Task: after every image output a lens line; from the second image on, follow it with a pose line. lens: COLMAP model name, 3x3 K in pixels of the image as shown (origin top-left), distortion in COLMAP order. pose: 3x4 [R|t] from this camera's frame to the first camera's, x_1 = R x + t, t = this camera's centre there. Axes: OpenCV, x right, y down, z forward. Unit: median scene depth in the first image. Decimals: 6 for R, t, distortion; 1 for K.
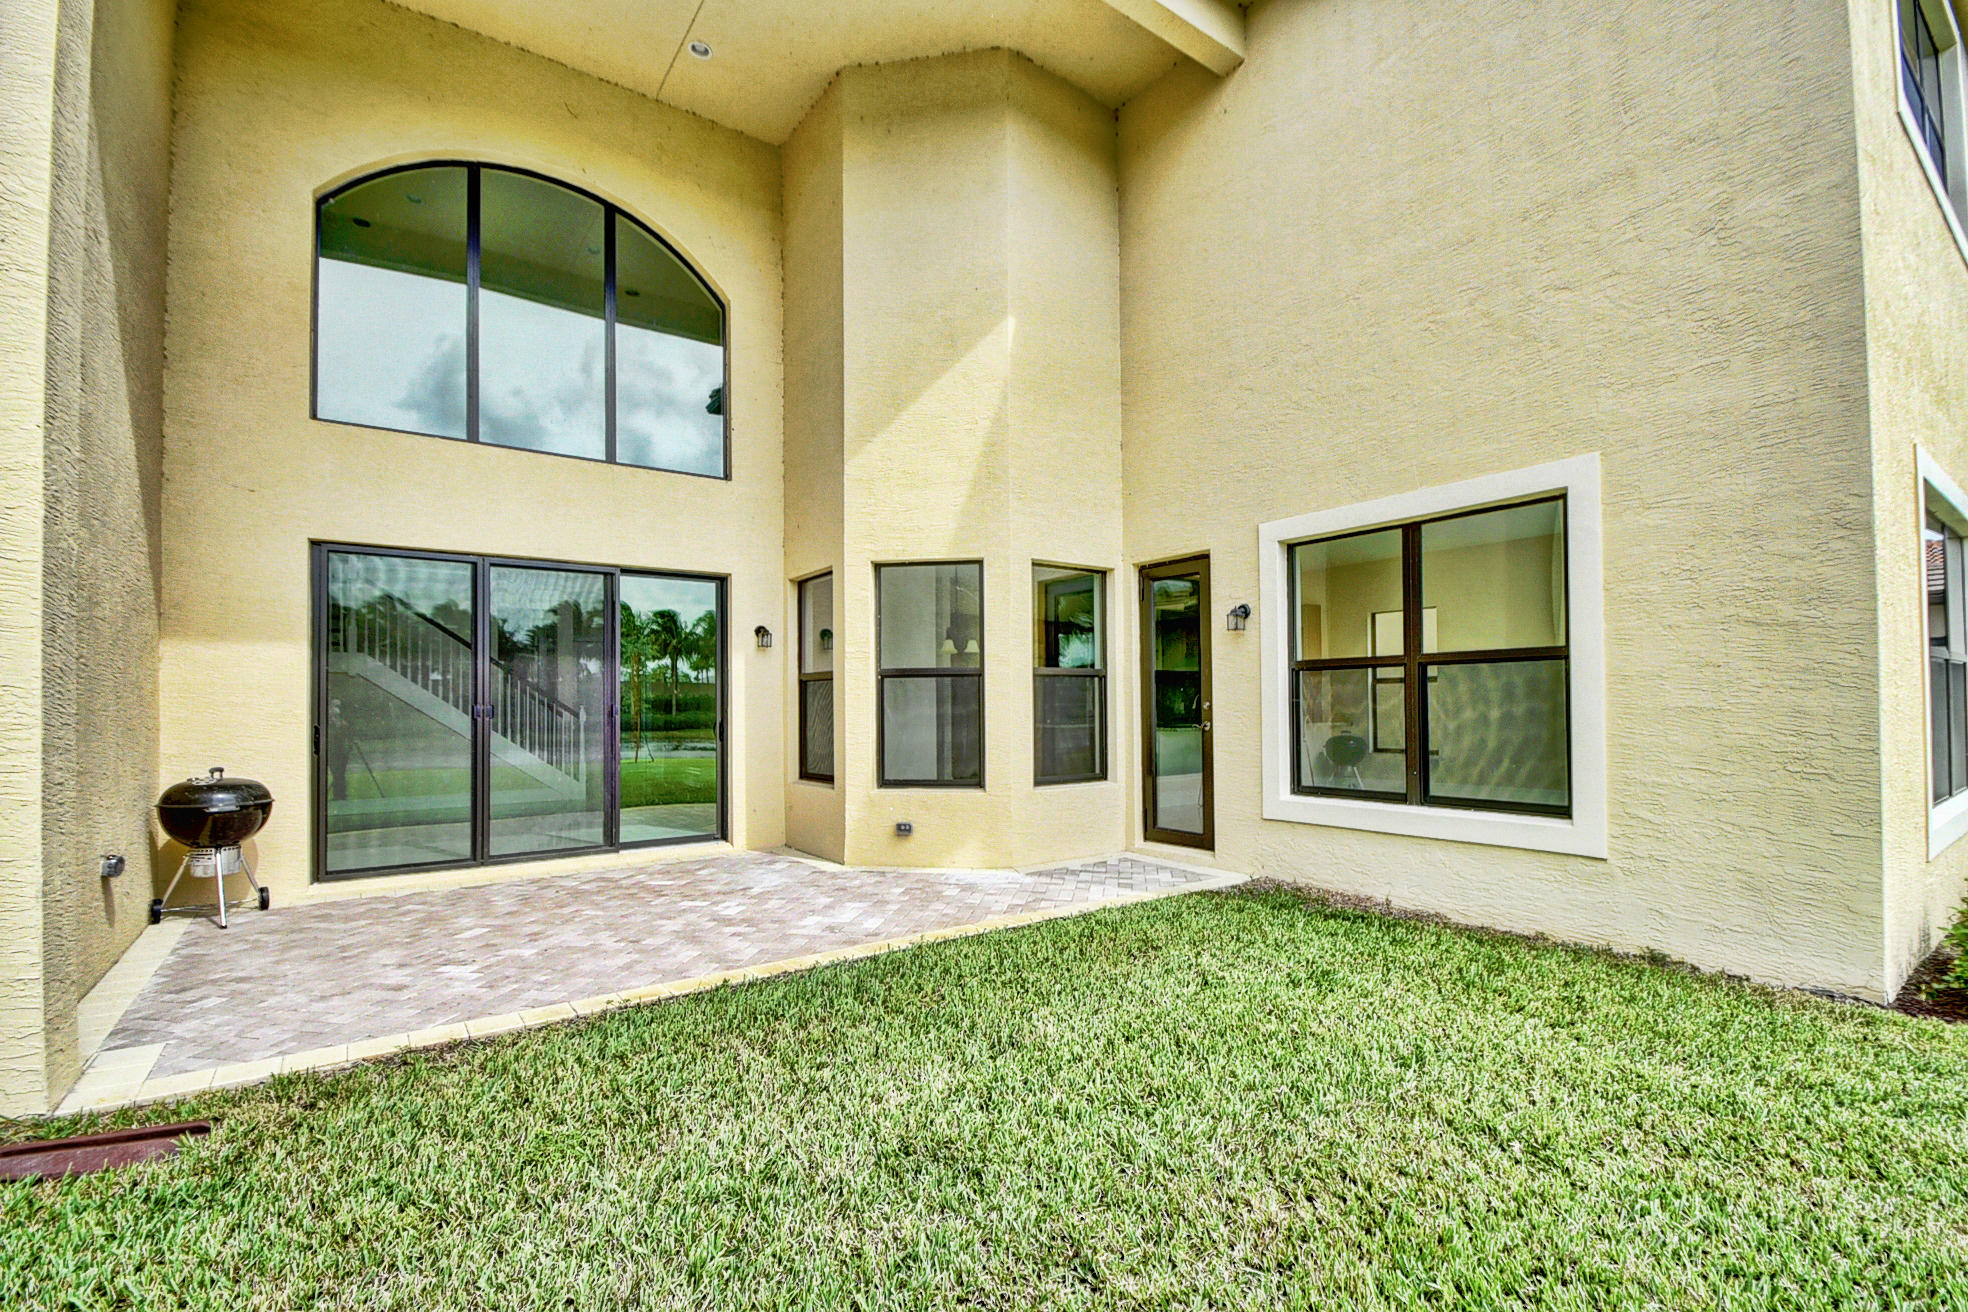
lens RADIAL K [[850.8, 0, 989.3], [0, 850.8, 669.8], [0, 0, 1]] dist [-0.002647, -0.001377]
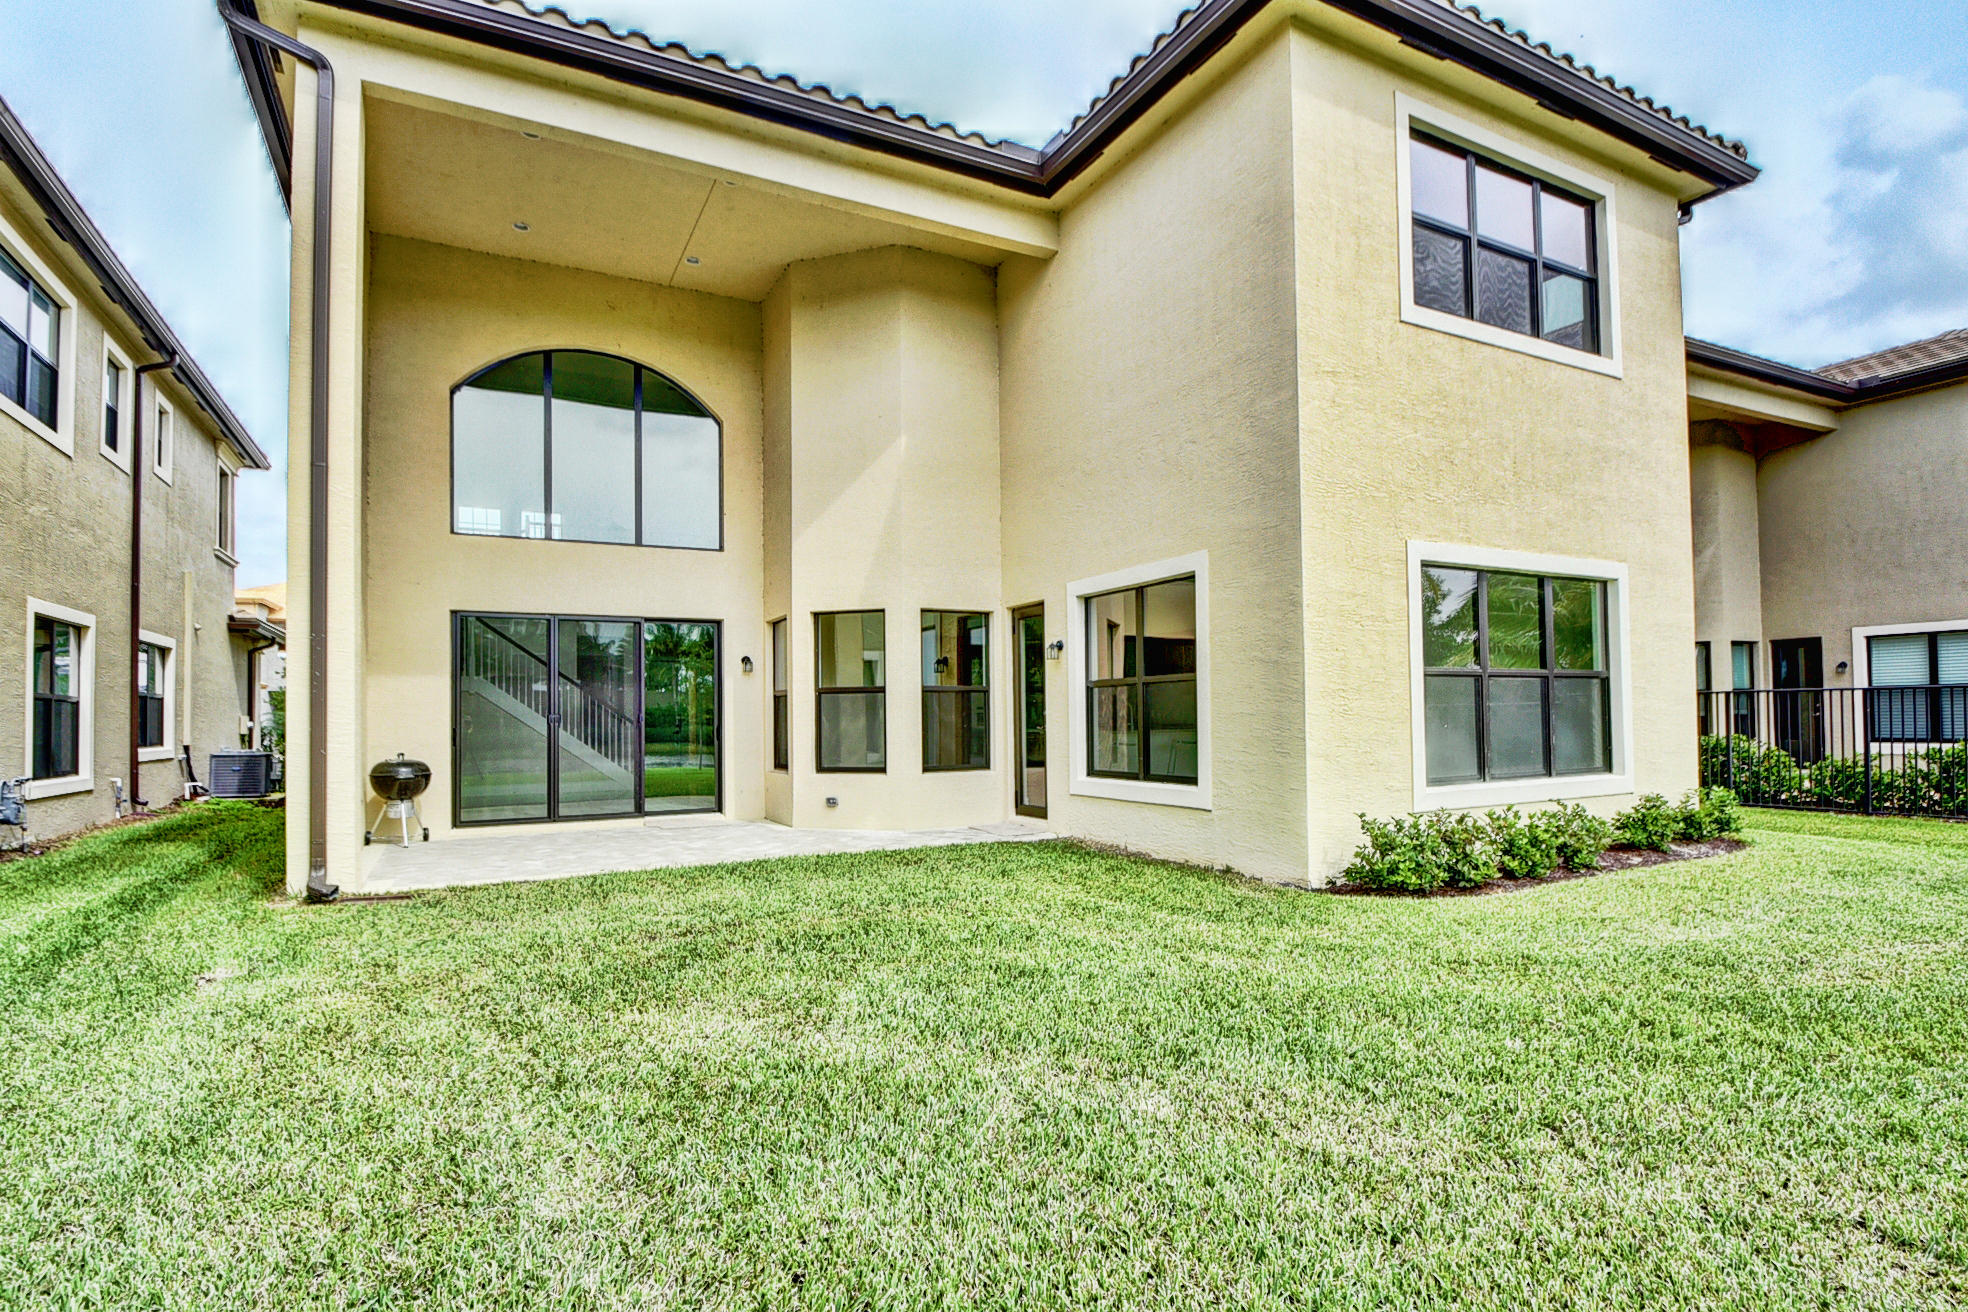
lens RADIAL K [[921.8, 0, 973.0], [0, 921.8, 665.6], [0, 0, 1]] dist [-0.016993, 0.000109]
pose [[0.990695, -0.010523, -0.135691, 0.343278], [0.008801, 0.999873, -0.013287, -0.015867], [0.135814, 0.011970, 0.990662, -0.484930]]
